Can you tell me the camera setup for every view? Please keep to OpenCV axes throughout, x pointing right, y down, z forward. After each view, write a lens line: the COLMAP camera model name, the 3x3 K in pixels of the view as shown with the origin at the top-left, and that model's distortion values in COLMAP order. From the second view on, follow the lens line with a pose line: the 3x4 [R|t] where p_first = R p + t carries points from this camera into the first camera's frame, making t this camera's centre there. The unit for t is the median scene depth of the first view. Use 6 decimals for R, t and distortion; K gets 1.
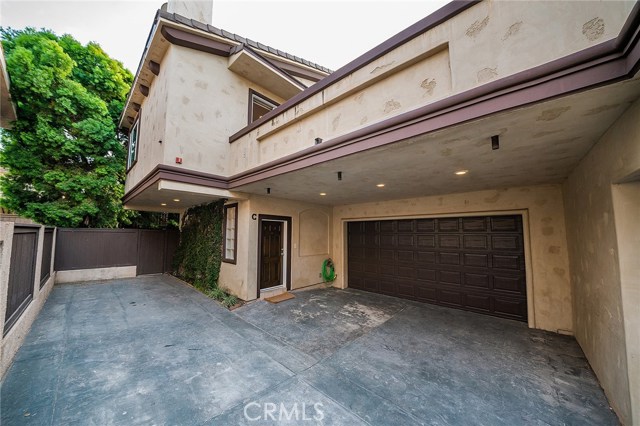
lens RADIAL K [[222.8, 0, 320.0], [0, 222.8, 213.0], [0, 0, 1]] dist [-0.017850, 0.000305]
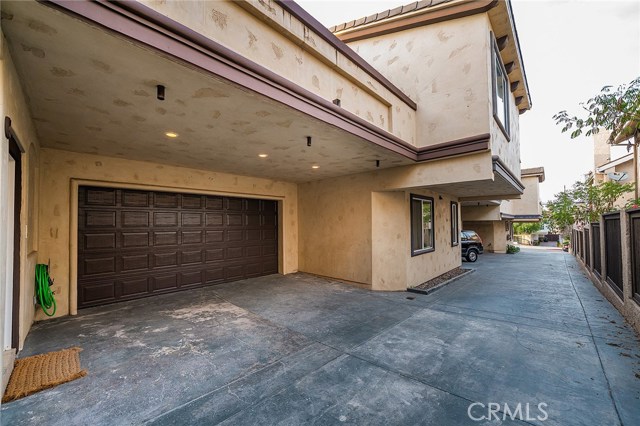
lens RADIAL K [[244.3, 0, 317.2], [0, 244.3, 211.9], [0, 0, 1]] dist [-0.001333, -0.000104]
pose [[0.038562, 0.039714, 0.998467, -0.685159], [-0.084236, 0.995782, -0.036354, 0.120762], [-0.995699, -0.082705, 0.041744, 0.674198]]
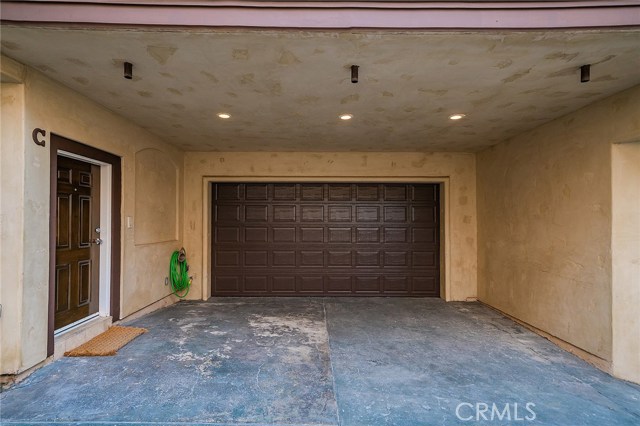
lens RADIAL K [[320.0, 0, 319.2], [0, 320.0, 214.5], [0, 0, 1]] dist [0.018255, -0.000332]
pose [[0.733210, 0.008568, 0.679948, -0.368990], [-0.061075, 0.996709, 0.053301, 0.099117], [-0.677254, -0.080609, 0.731321, 0.350296]]
